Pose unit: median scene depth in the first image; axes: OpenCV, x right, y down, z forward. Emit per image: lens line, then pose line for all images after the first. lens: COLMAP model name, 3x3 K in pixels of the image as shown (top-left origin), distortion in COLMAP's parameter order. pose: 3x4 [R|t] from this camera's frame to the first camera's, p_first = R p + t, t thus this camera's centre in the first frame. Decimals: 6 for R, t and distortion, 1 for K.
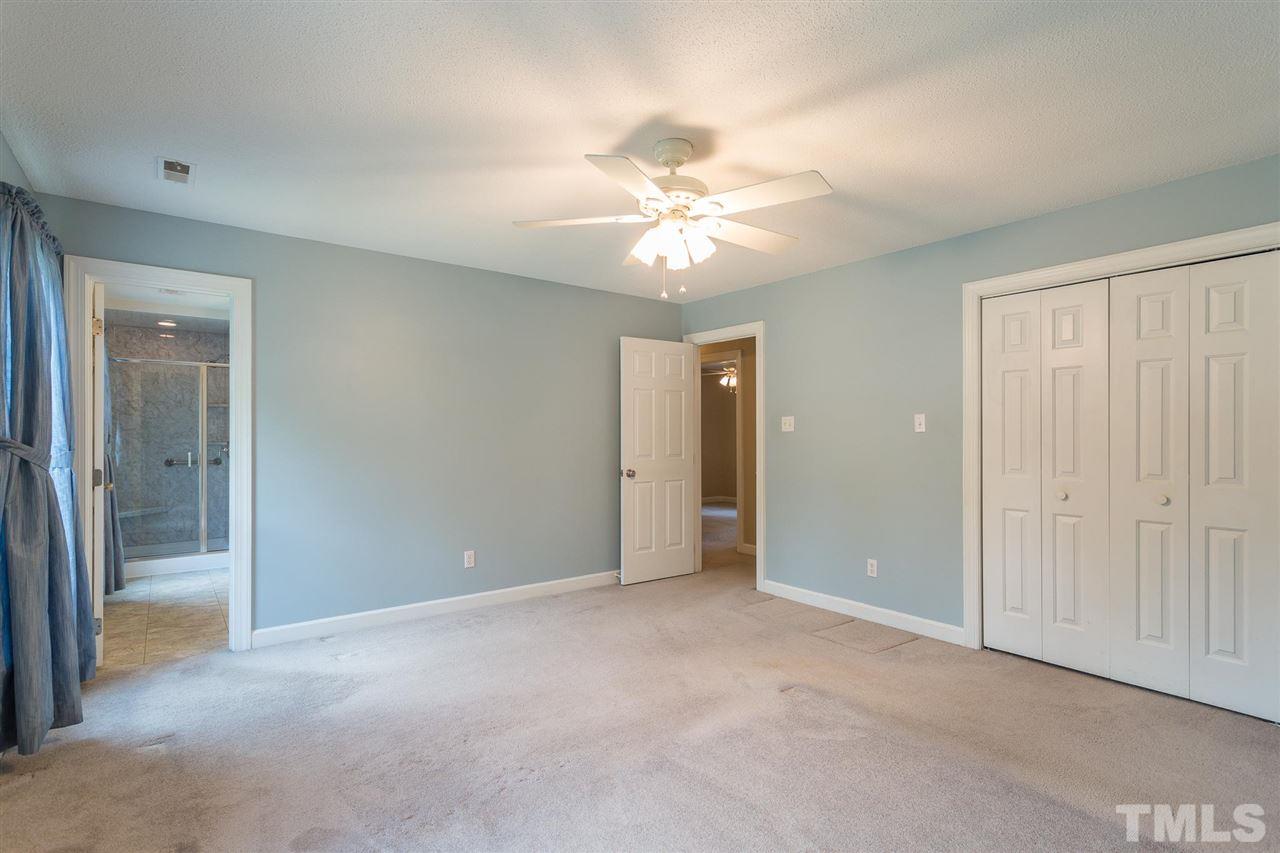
lens RADIAL K [[612.8, 0, 638.5], [0, 612.8, 432.9], [0, 0, 1]] dist [0.002465, -0.000327]
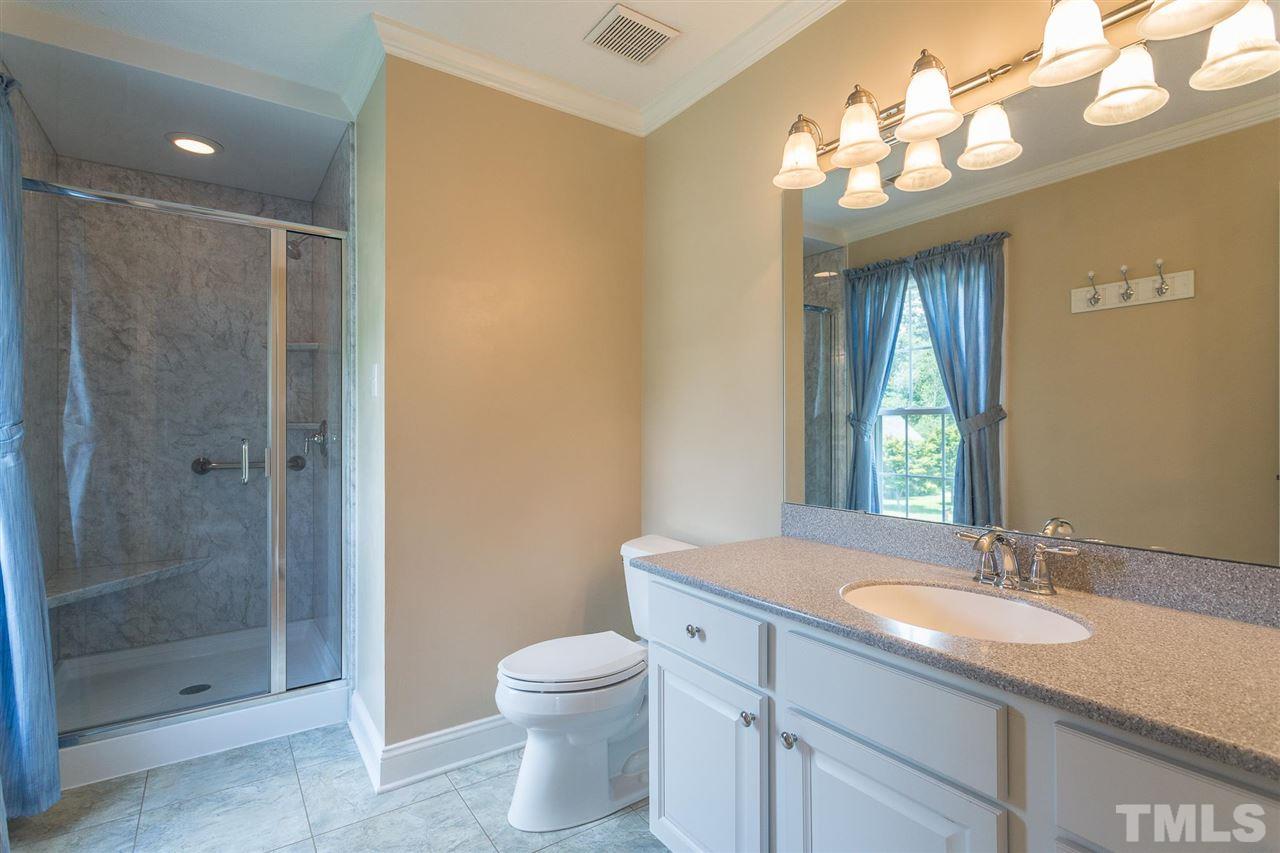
lens RADIAL K [[612.8, 0, 636.8], [0, 612.8, 429.9], [0, 0, 1]] dist [0.002465, -0.000327]
pose [[0.998829, -0.002830, -0.048306, -0.418777], [0.002571, 0.999982, -0.005430, 0.024963], [0.048320, 0.005299, 0.998818, 0.559586]]
